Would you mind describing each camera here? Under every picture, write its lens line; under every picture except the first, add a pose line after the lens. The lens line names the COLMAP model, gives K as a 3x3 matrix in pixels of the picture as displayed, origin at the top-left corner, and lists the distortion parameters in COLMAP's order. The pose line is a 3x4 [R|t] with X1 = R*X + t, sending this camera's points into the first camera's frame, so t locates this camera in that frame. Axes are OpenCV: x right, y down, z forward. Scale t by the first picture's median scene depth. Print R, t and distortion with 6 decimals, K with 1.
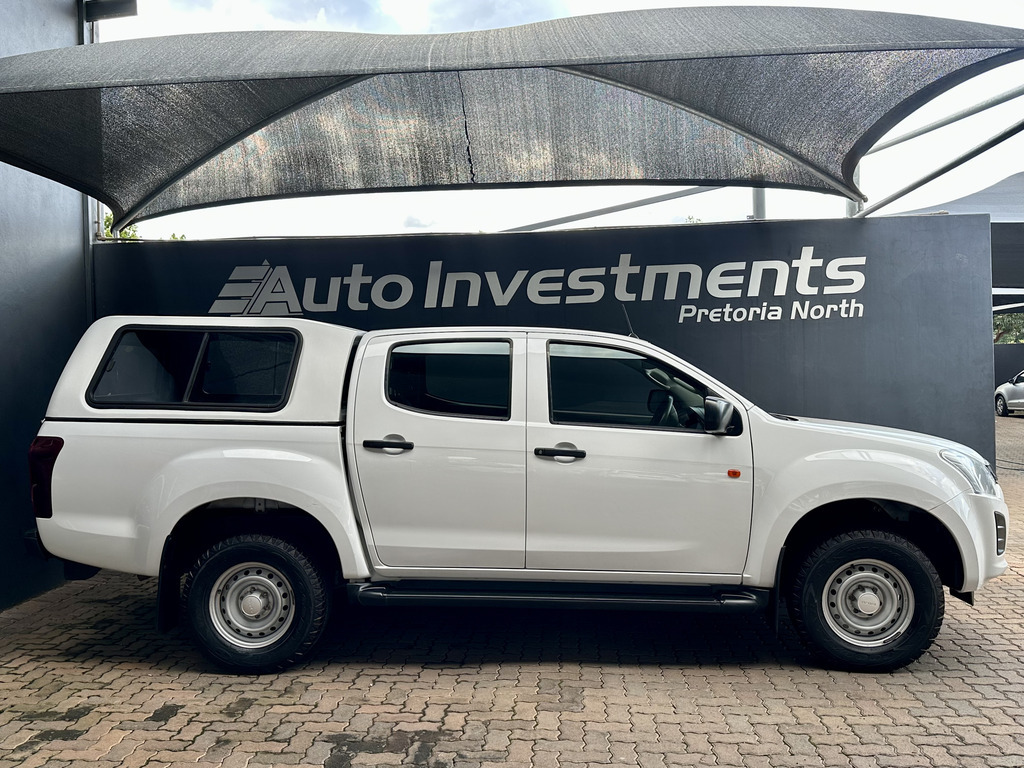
lens RADIAL K [[915.4, 0, 505.0], [0, 915.4, 389.4], [0, 0, 1]] dist [0.076805, -0.086148]
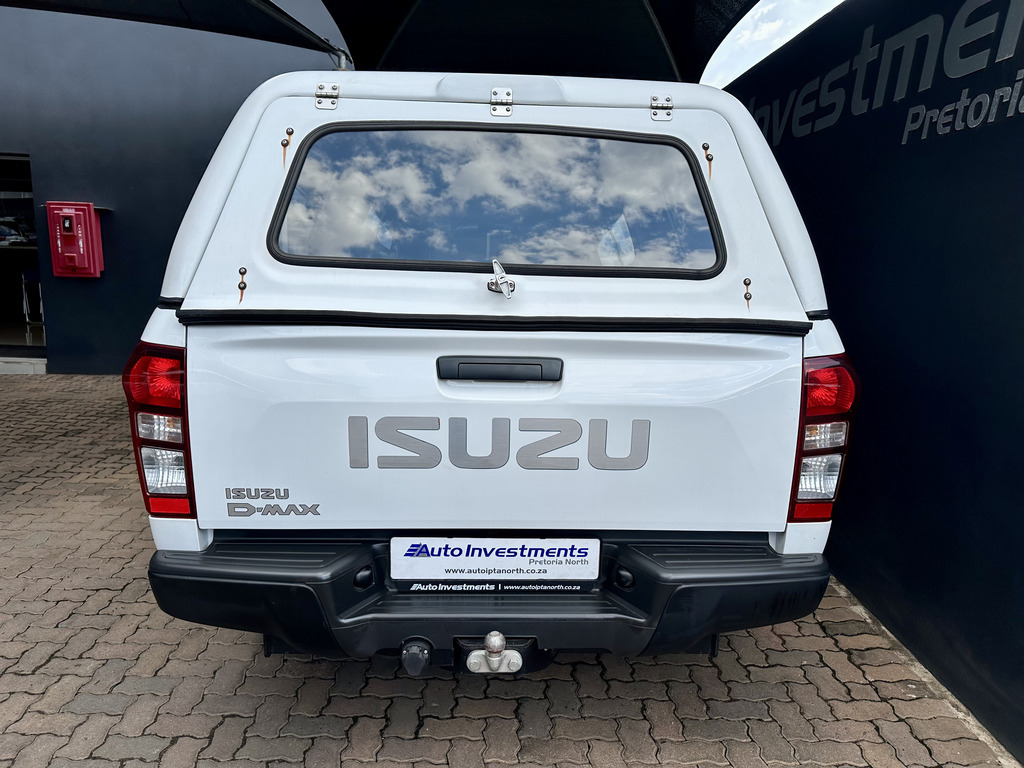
lens RADIAL K [[730.9, 0, 529.8], [0, 730.9, 401.3], [0, 0, 1]] dist [0.034617, -0.034958]
pose [[0.096976, 0.229683, -0.968422, 0.682356], [-0.044652, 0.973033, 0.226305, -0.018358], [0.994285, 0.021296, 0.104617, 0.846406]]
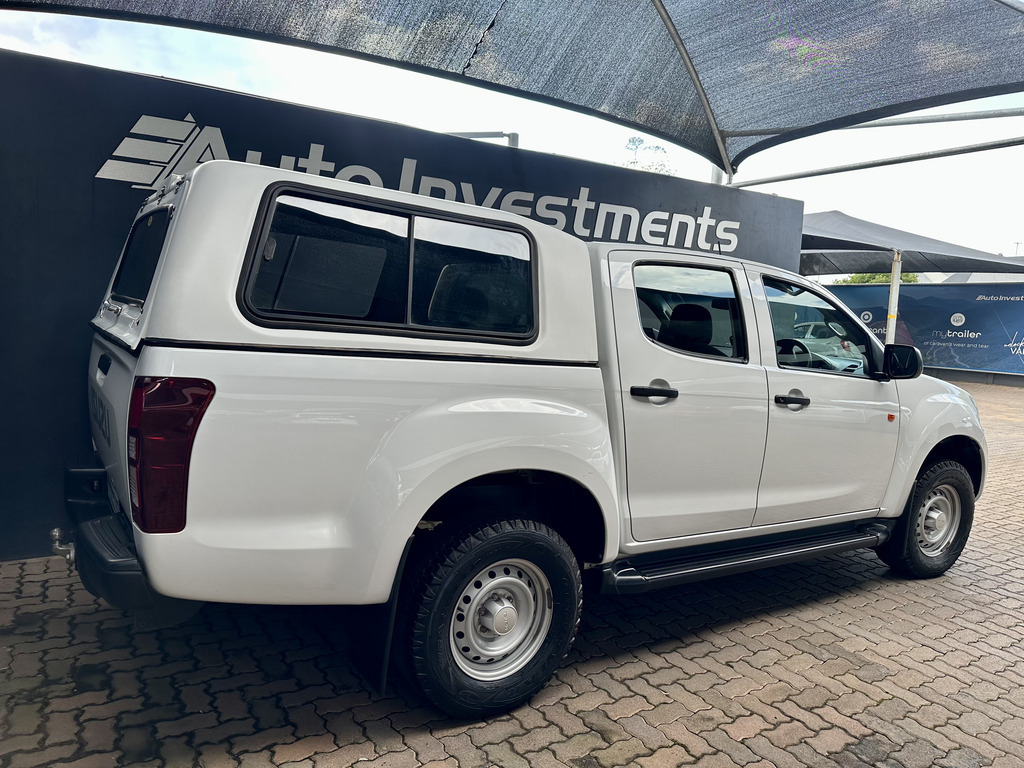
lens RADIAL K [[730.9, 0, 517.0], [0, 730.9, 386.4], [0, 0, 1]] dist [0.034617, -0.034958]
pose [[0.800239, -0.001690, 0.599679, -0.460472], [-0.058225, 0.995052, 0.080502, 0.009033], [-0.596848, -0.099337, 0.796181, 0.436888]]
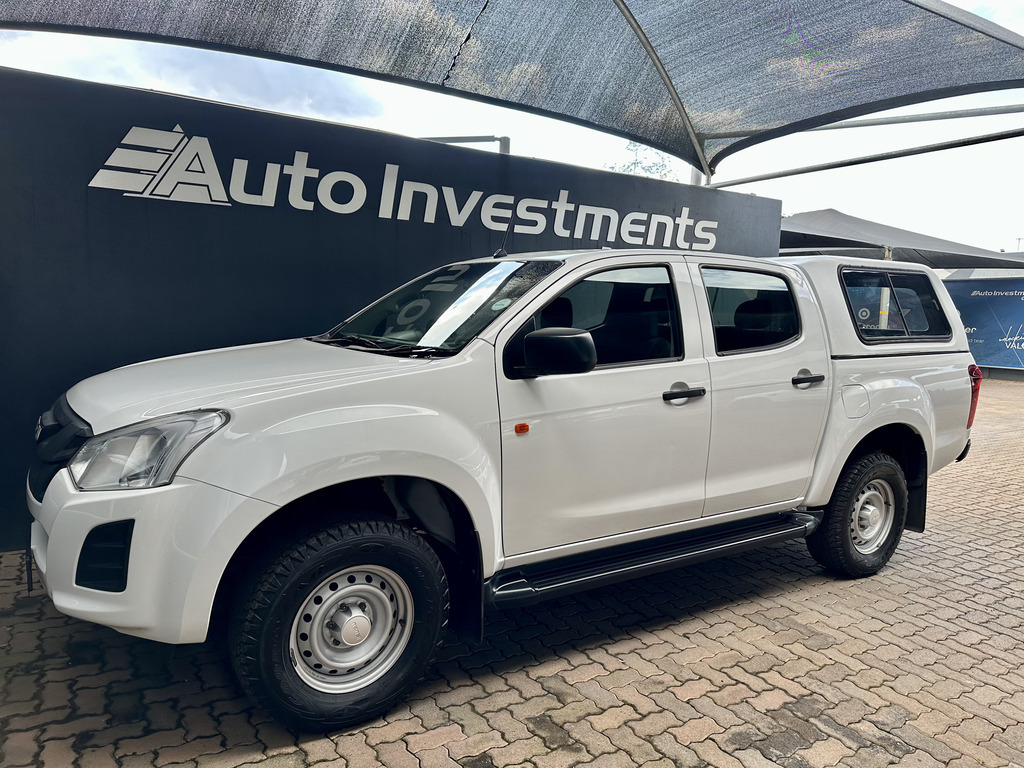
lens RADIAL K [[730.9, 0, 526.1], [0, 730.9, 385.5], [0, 0, 1]] dist [0.034617, -0.034958]
pose [[0.799177, -0.009386, 0.601023, -0.456614], [-0.045939, 0.996000, 0.076640, 0.012598], [-0.599338, -0.088860, 0.795549, 0.390844]]
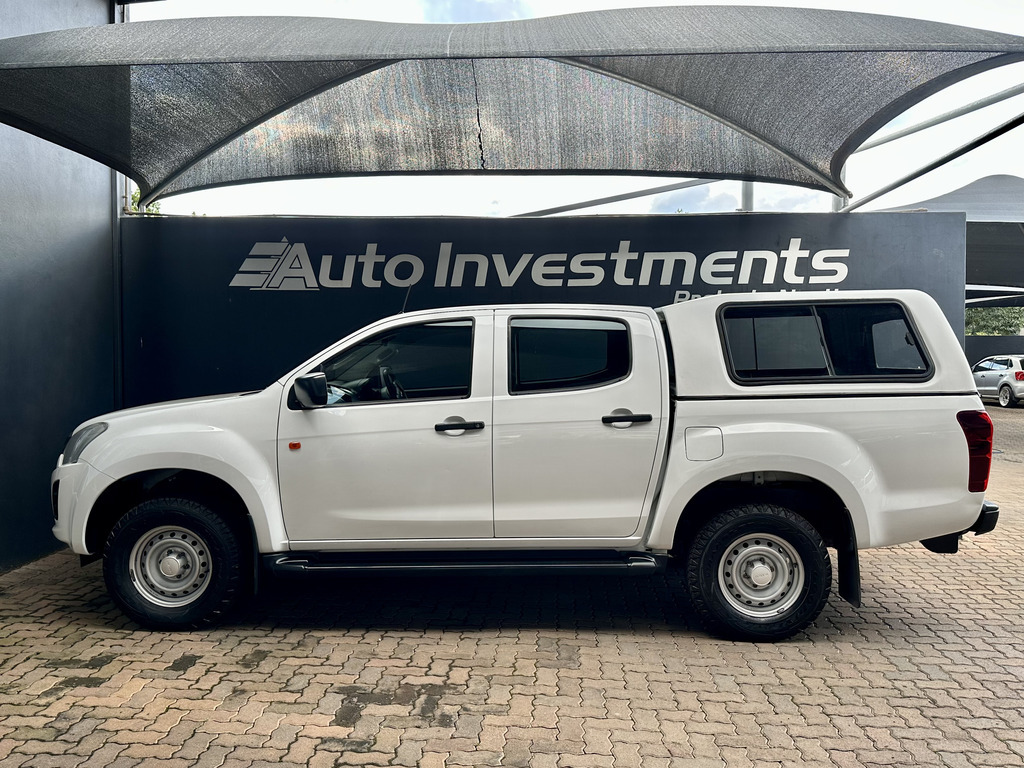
lens RADIAL K [[848.0, 0, 514.1], [0, 848.0, 384.1], [0, 0, 1]] dist [0.071627, -0.077754]
pose [[0.999572, 0.024412, 0.016094, -0.009958], [-0.024729, 0.999497, 0.019830, 0.002258], [-0.015602, -0.020220, 0.999674, 0.016378]]
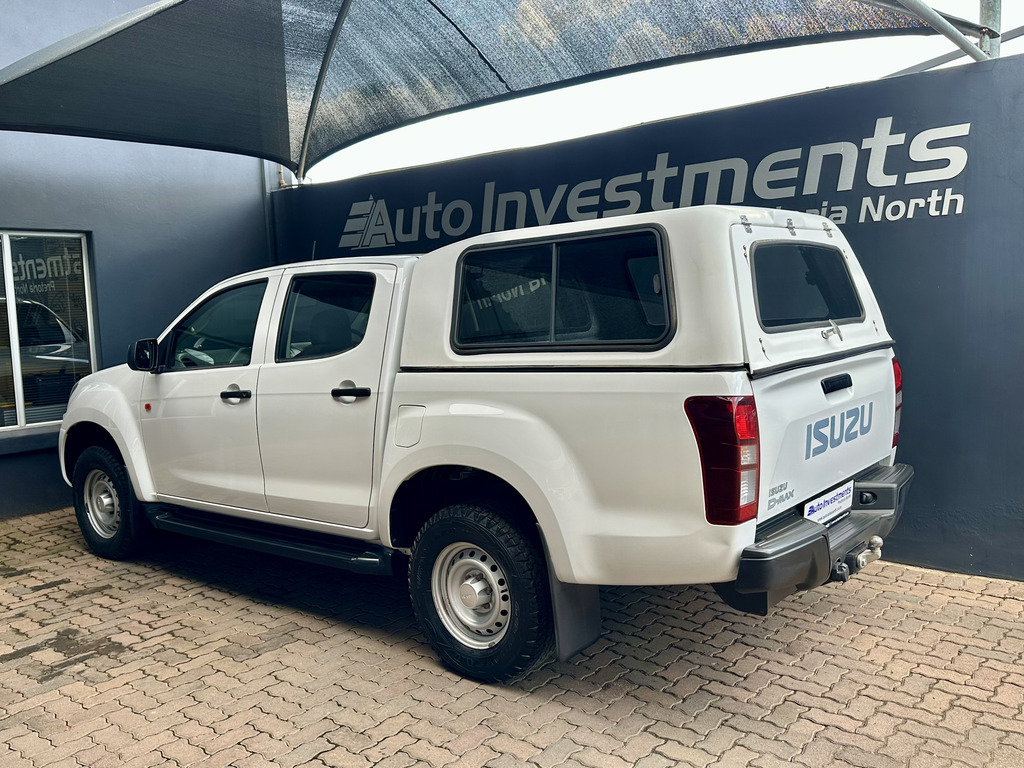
lens RADIAL K [[889.8, 0, 515.0], [0, 889.8, 393.1], [0, 0, 1]] dist [0.034011, -0.072643]
pose [[0.801007, 0.054268, -0.596190, 0.582539], [0.012087, 0.994214, 0.106737, -0.023265], [0.598533, -0.092703, 0.795717, 0.295041]]
